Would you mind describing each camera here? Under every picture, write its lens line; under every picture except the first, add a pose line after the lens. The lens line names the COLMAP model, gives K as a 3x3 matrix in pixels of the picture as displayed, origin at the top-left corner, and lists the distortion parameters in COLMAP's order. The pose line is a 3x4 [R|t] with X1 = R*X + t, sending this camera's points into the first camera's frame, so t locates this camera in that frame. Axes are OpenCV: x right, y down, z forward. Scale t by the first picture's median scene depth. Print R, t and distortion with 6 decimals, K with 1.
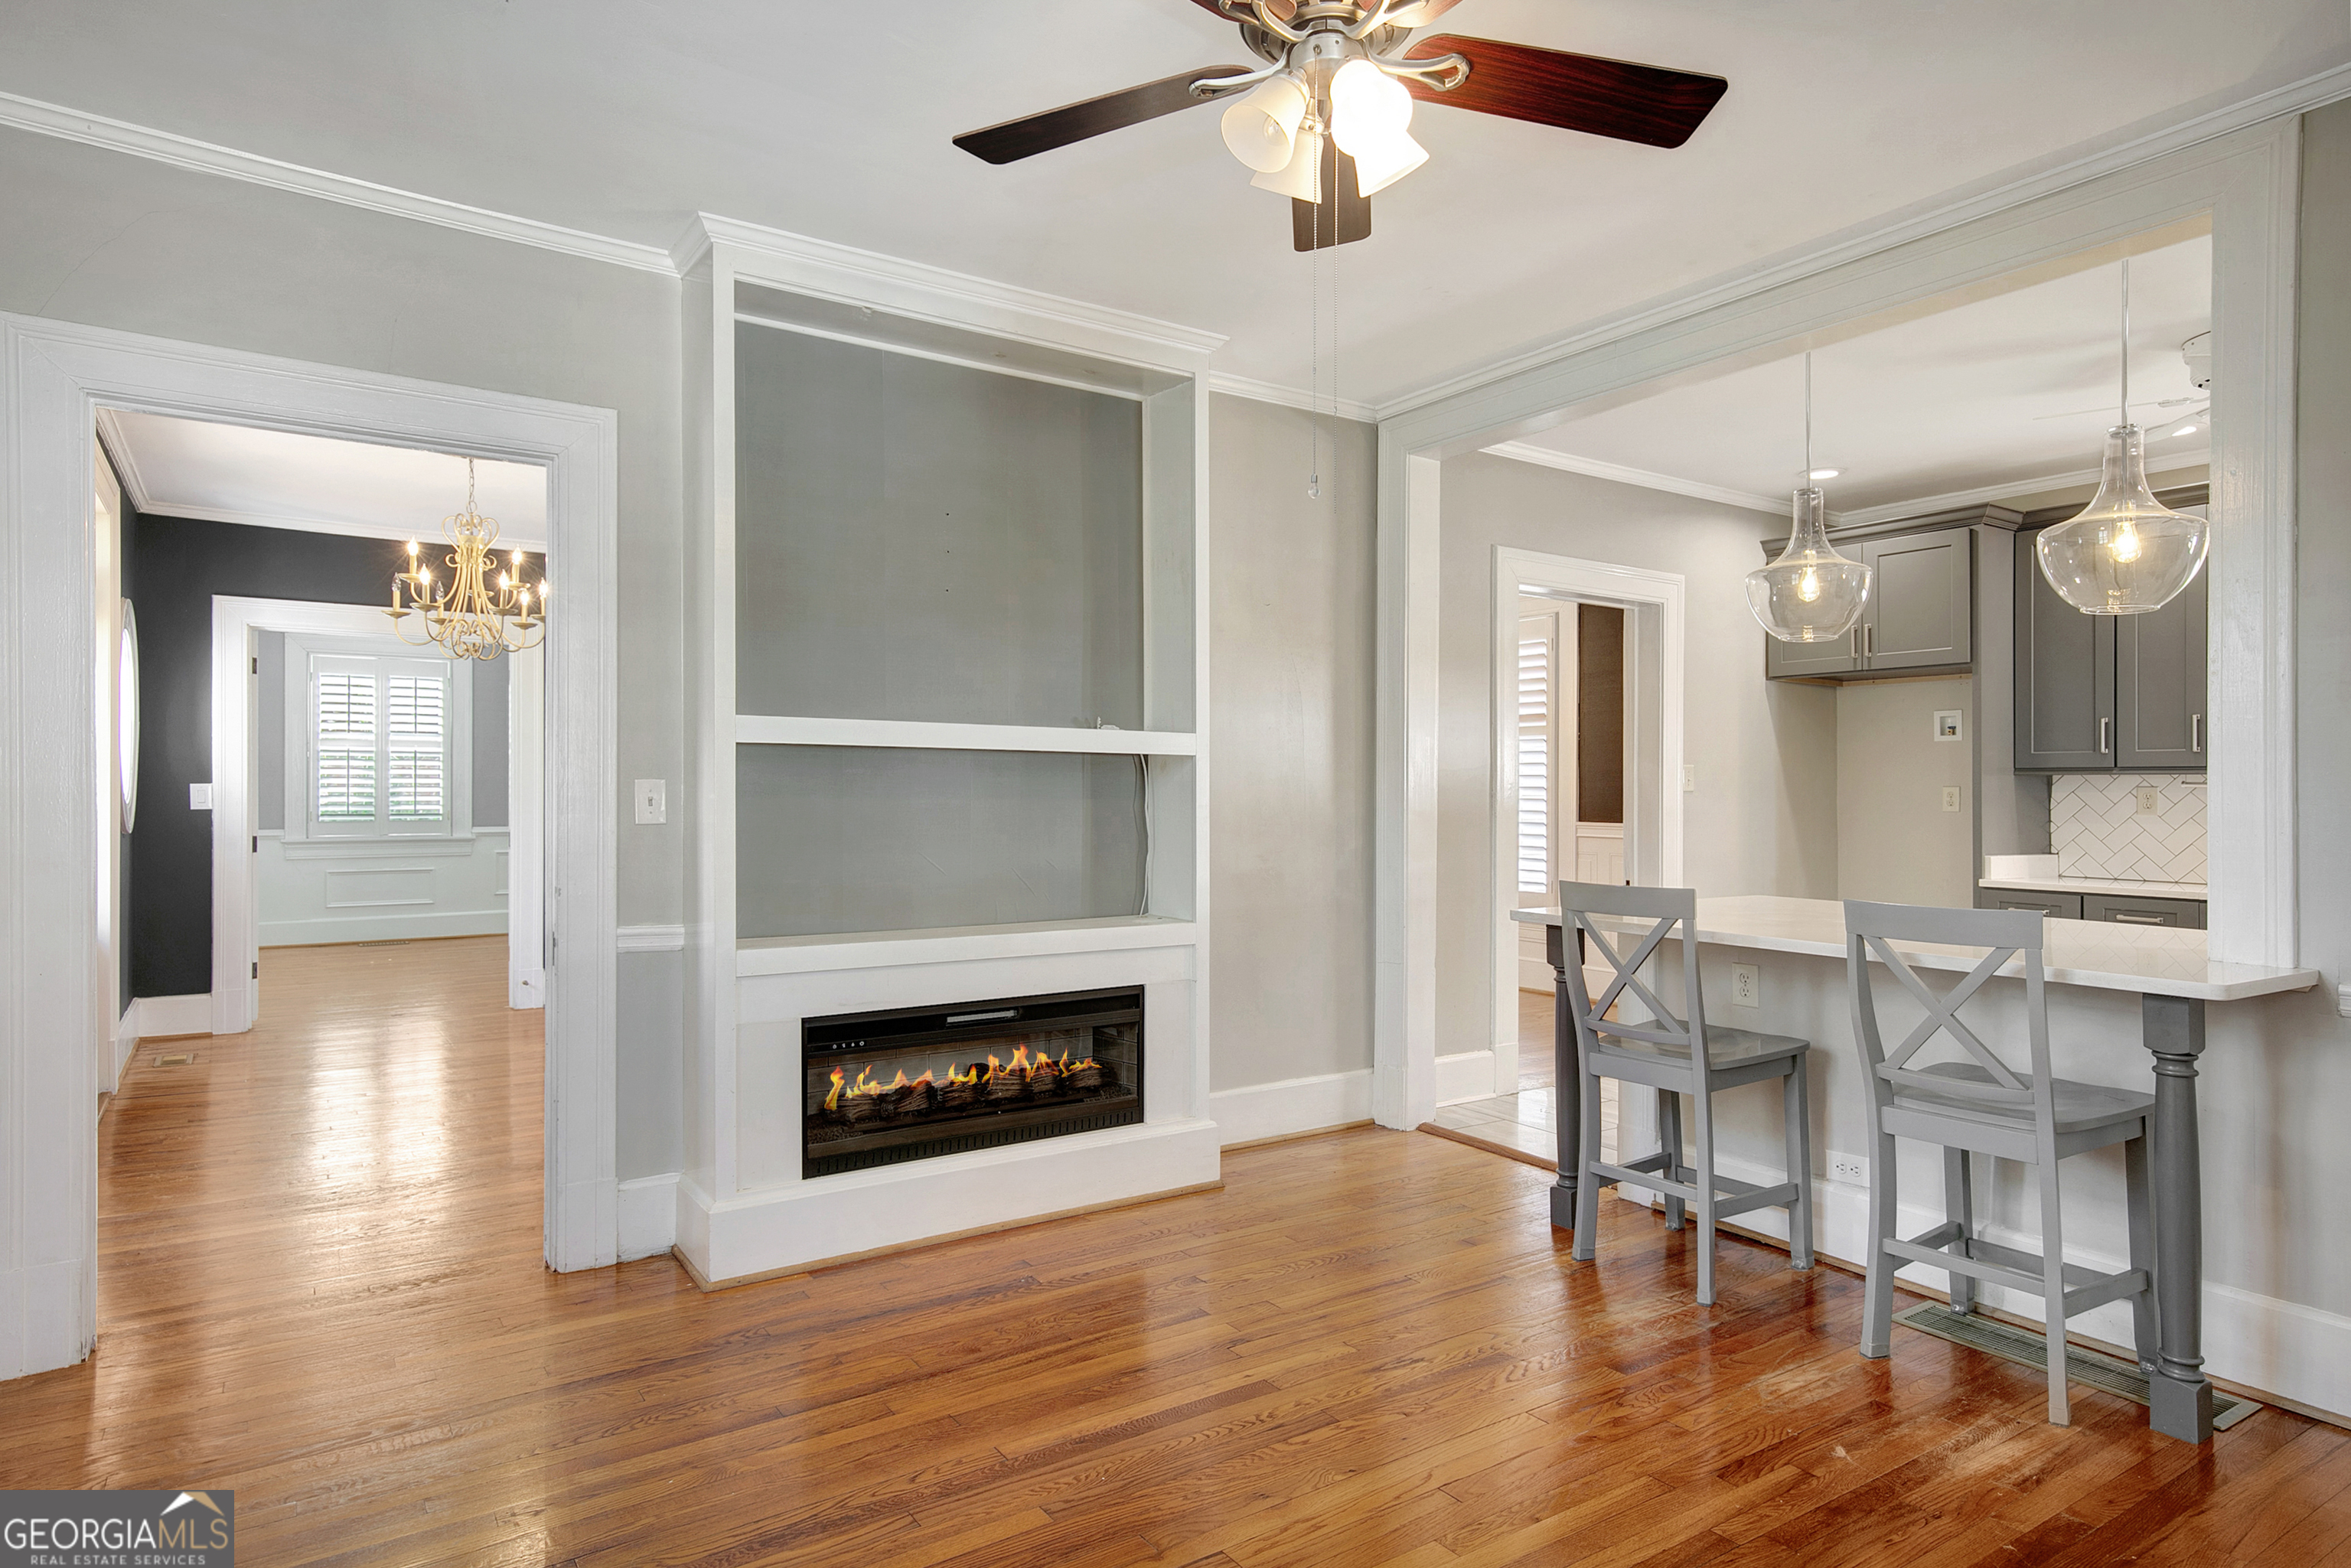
lens RADIAL K [[1306.4, 0, 1175.5], [0, 1306.4, 784.0], [0, 0, 1]] dist [0.030932, 0.000285]
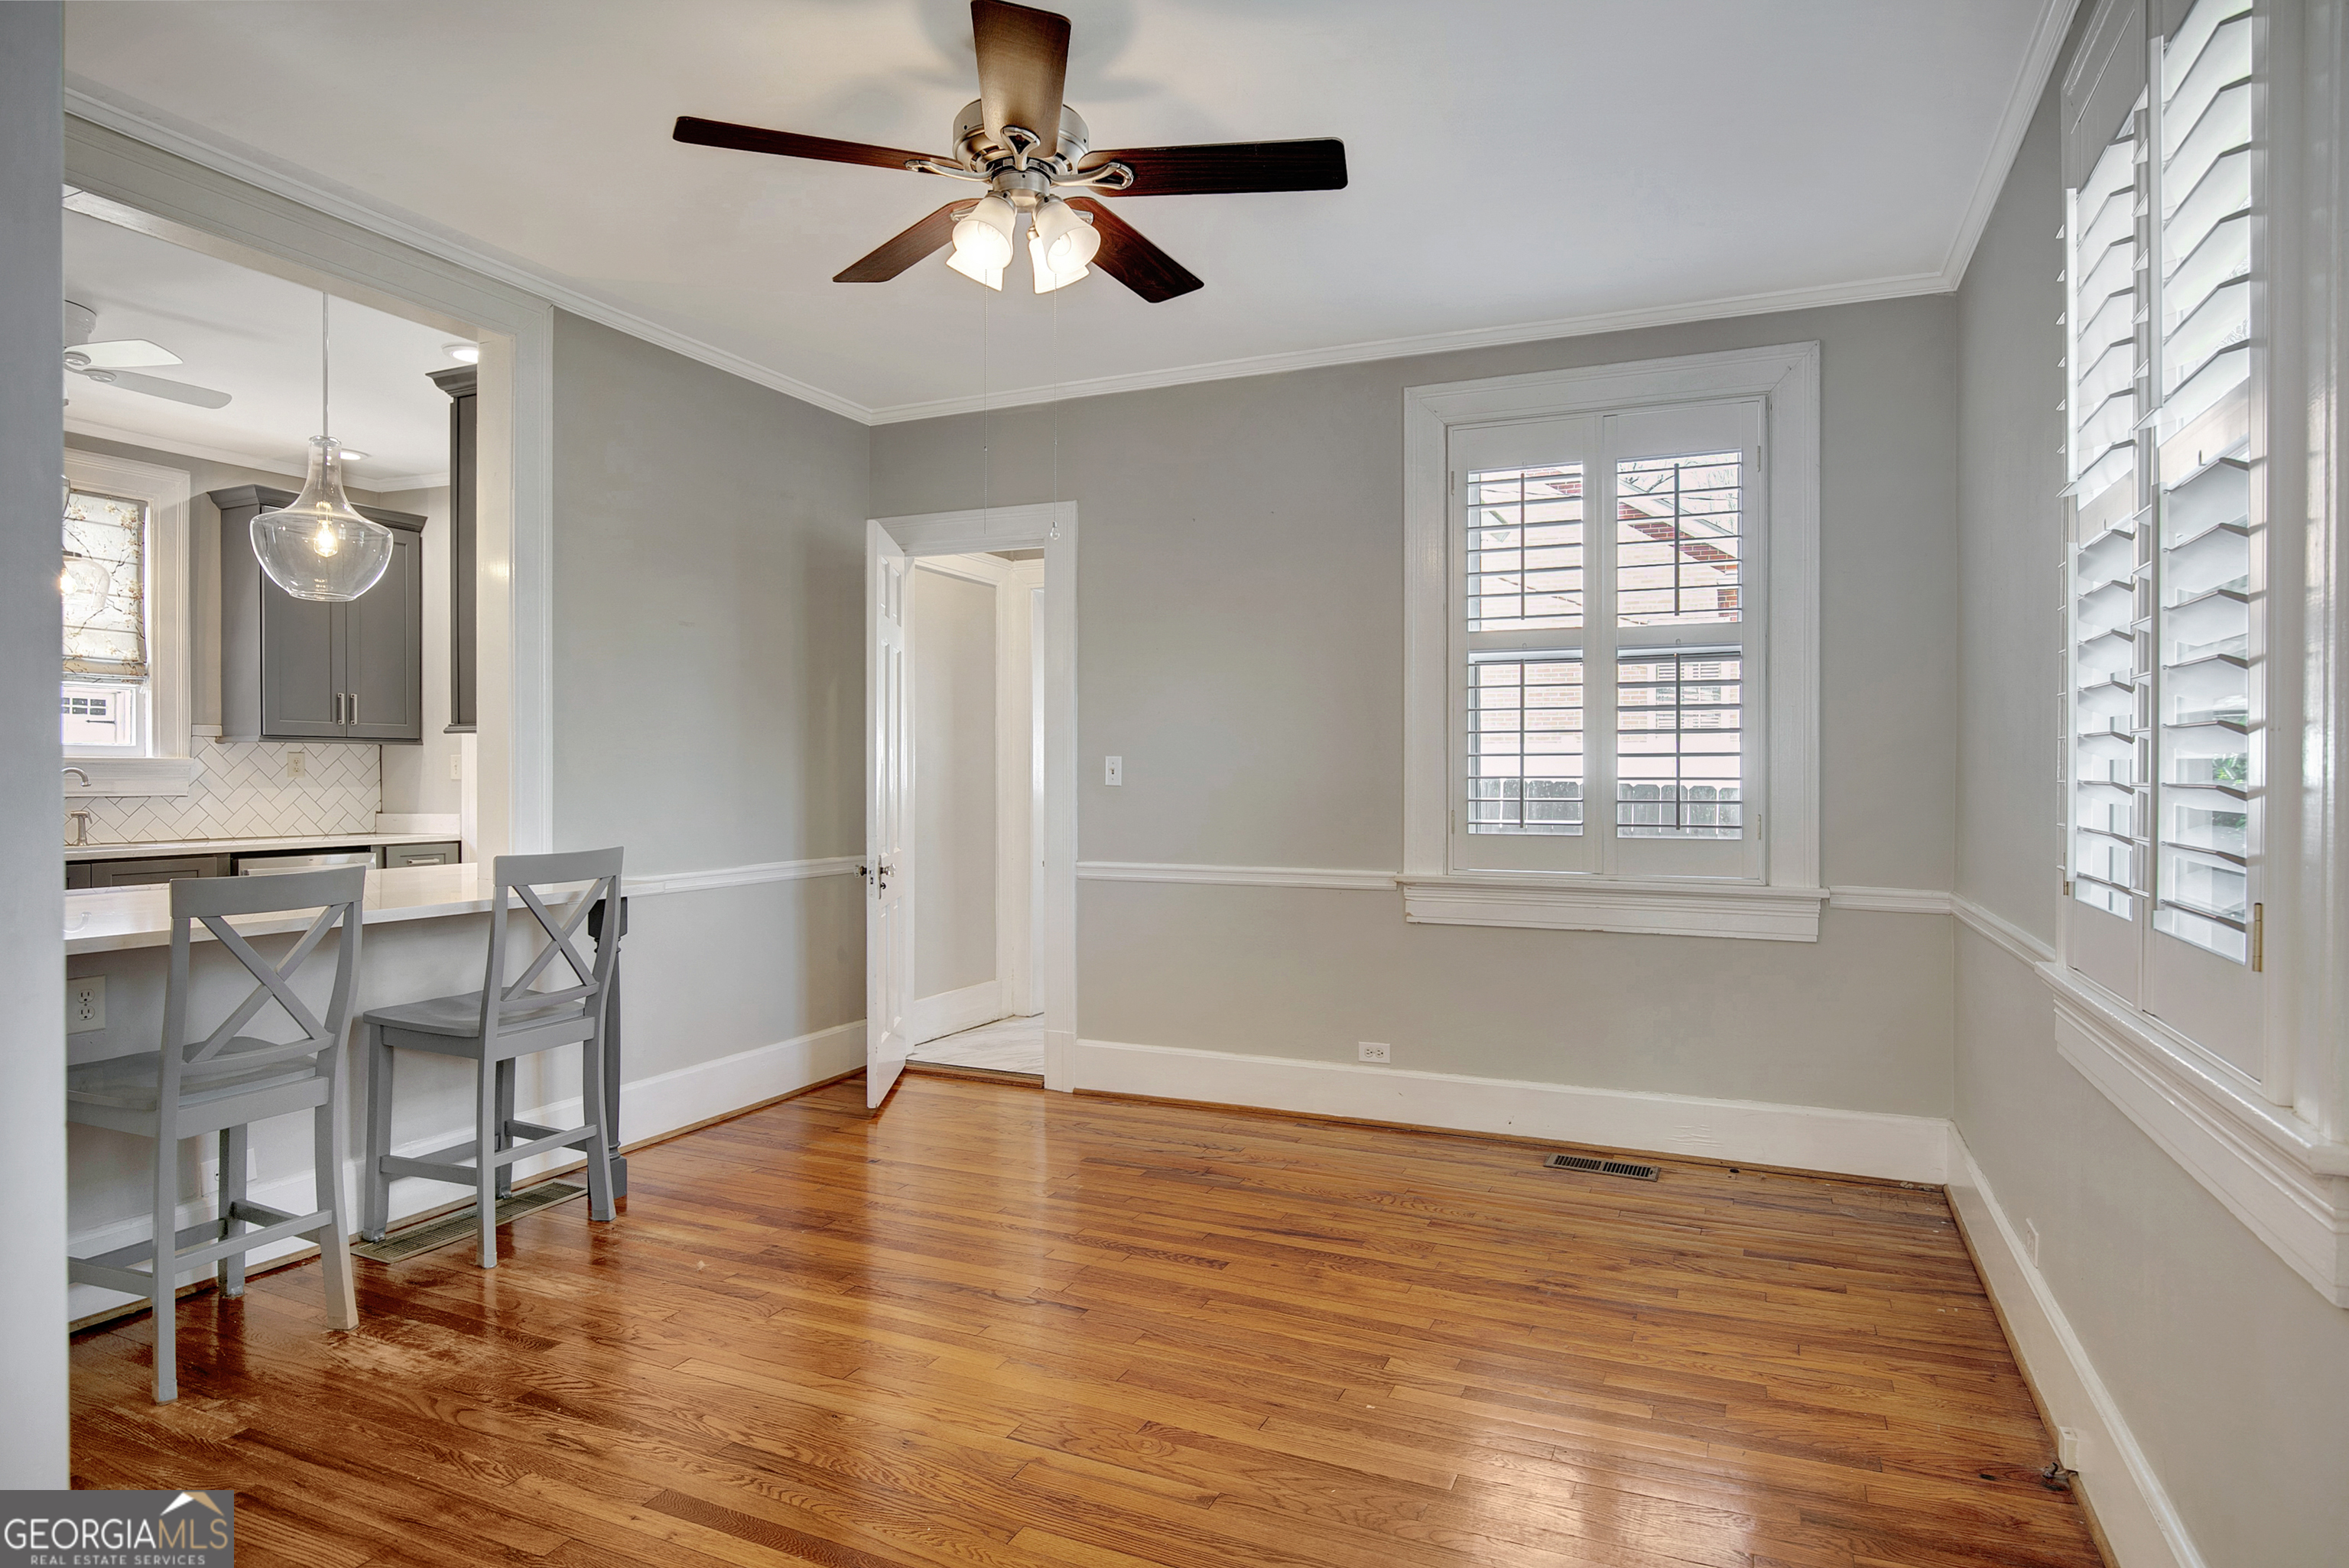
lens RADIAL K [[1321.5, 0, 1217.6], [0, 1321.5, 776.5], [0, 0, 1]] dist [-0.001510, -0.000209]
pose [[-0.520109, -0.011484, 0.854023, -0.567877], [-0.008176, 0.999931, 0.008466, 0.005846], [-0.854061, -0.002580, -0.520167, 0.813199]]
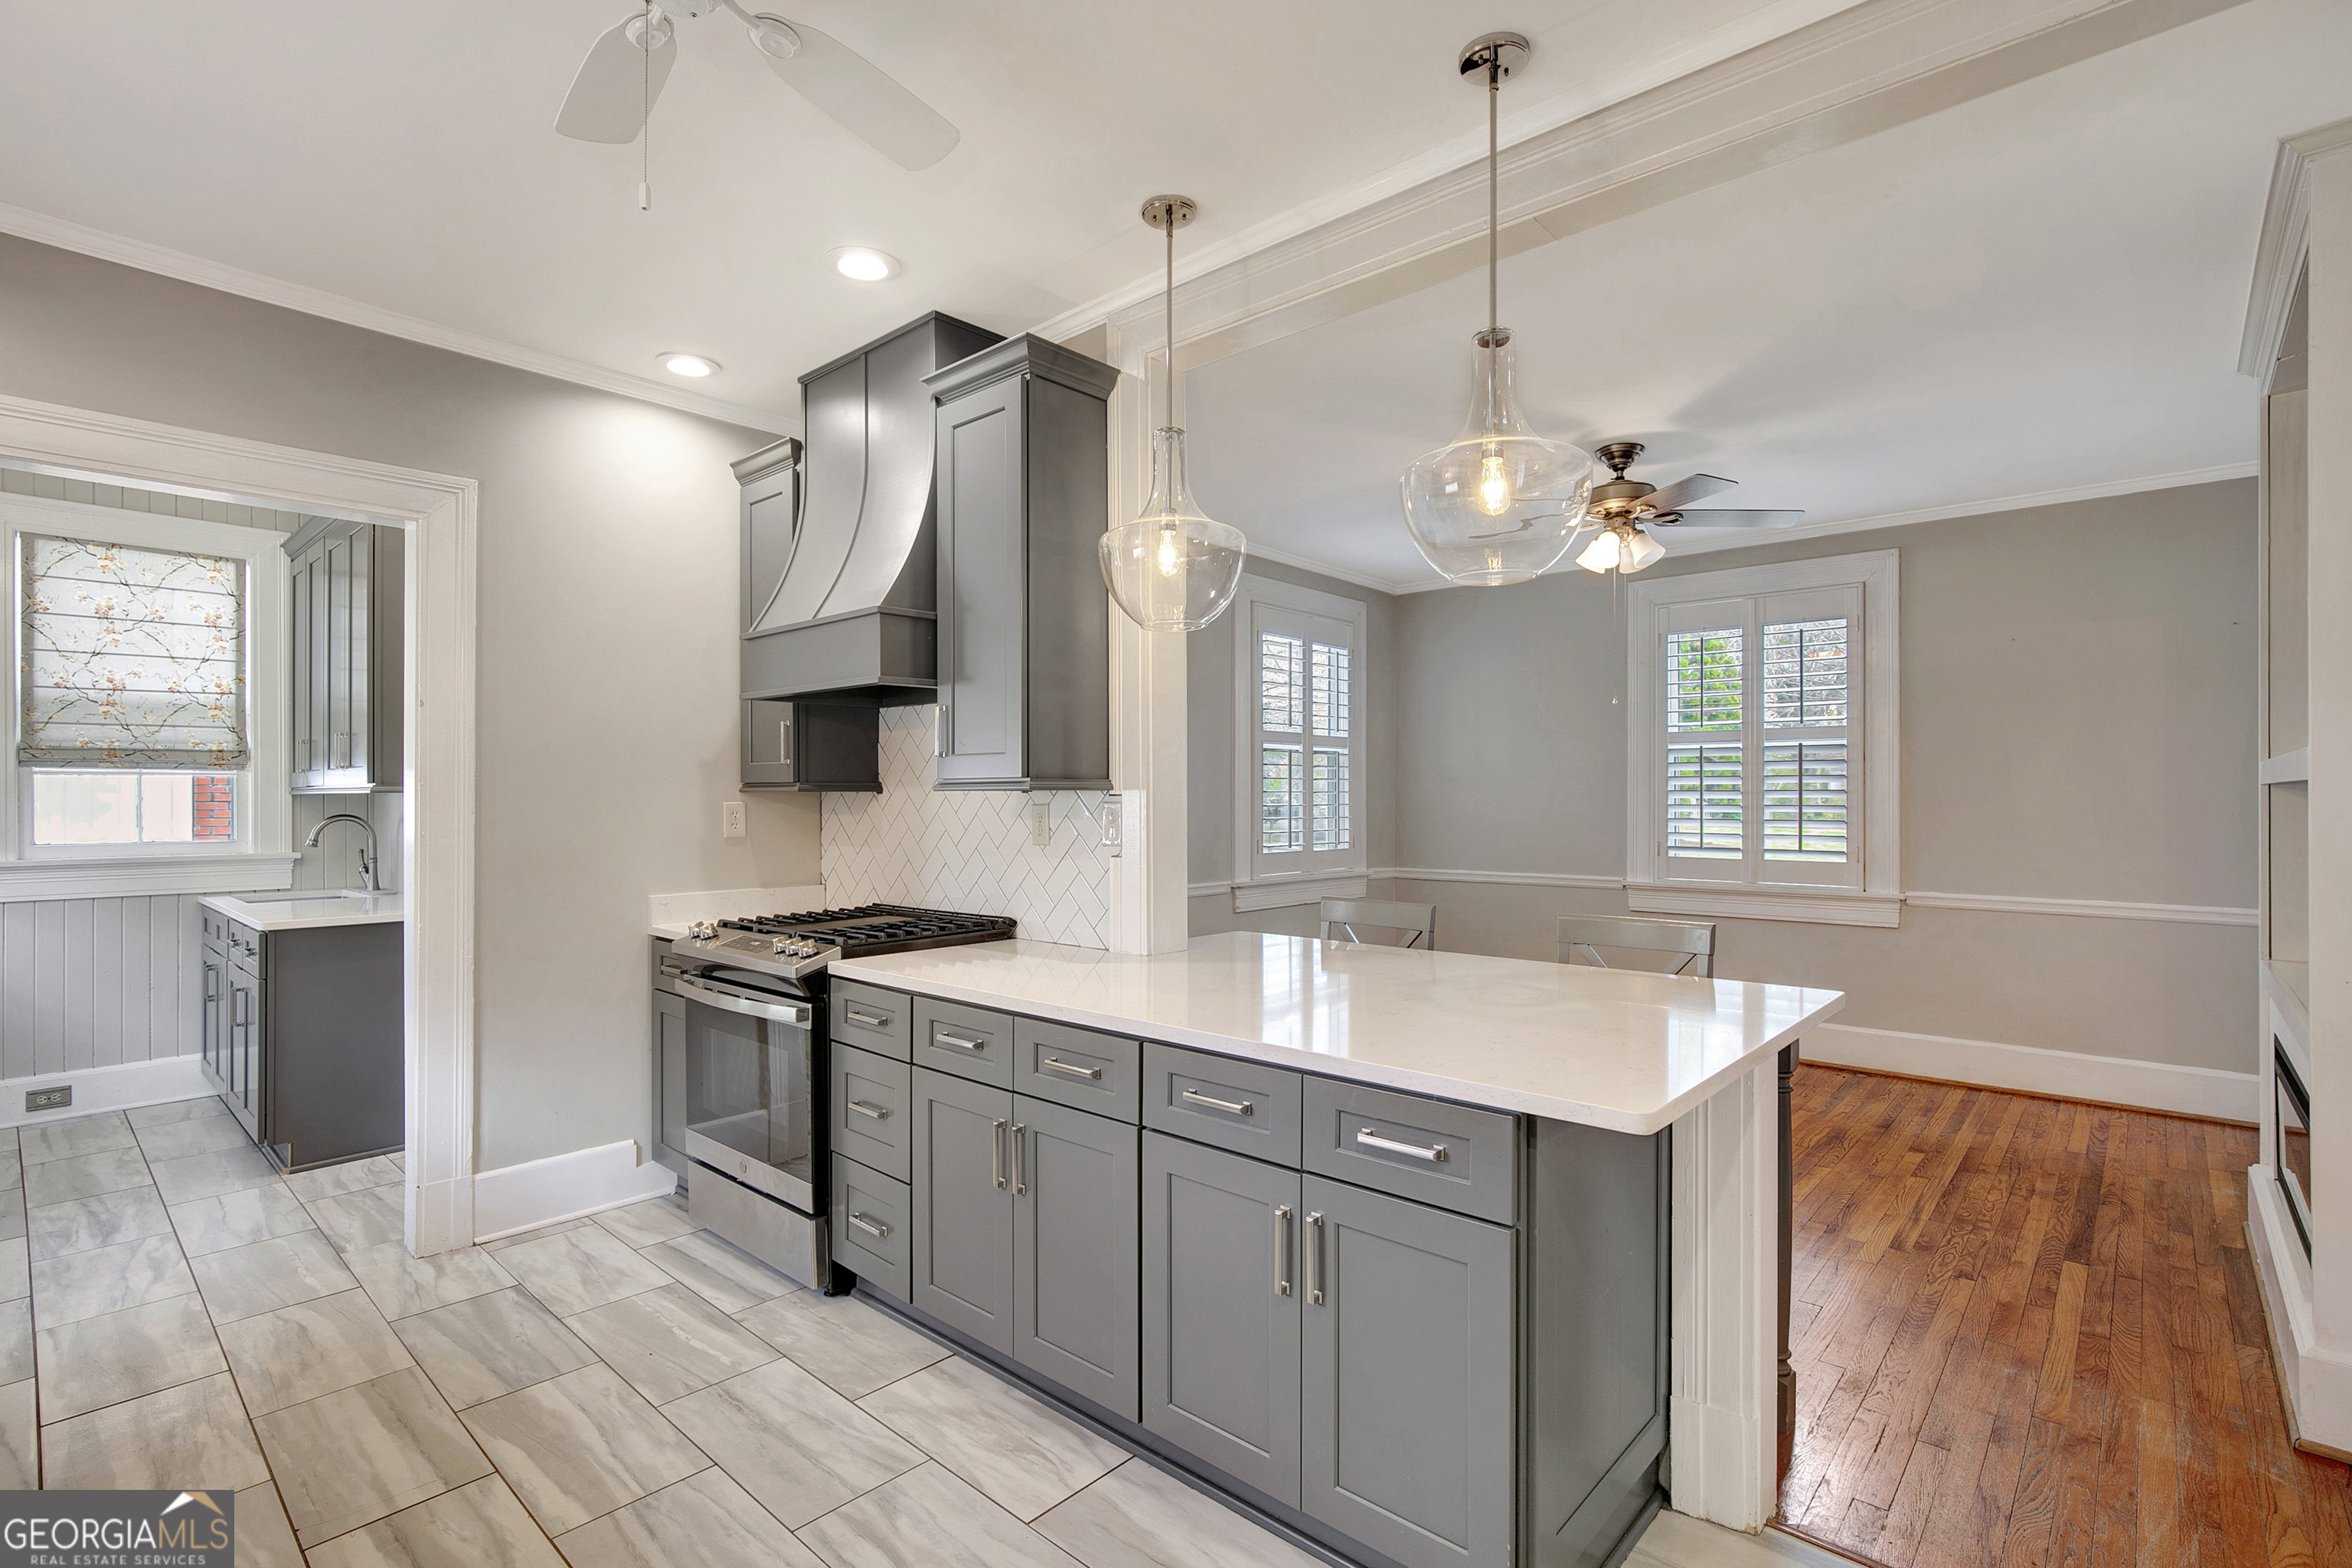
lens RADIAL K [[1096.0, 0, 1181.8], [0, 1096.0, 798.2], [0, 0, 1]] dist [-0.003016, 0.001346]
pose [[-0.970961, -0.006956, -0.239137, 0.747097], [-0.006003, 0.999971, -0.004714, -0.006974], [0.239163, -0.003142, -0.970974, 1.497974]]
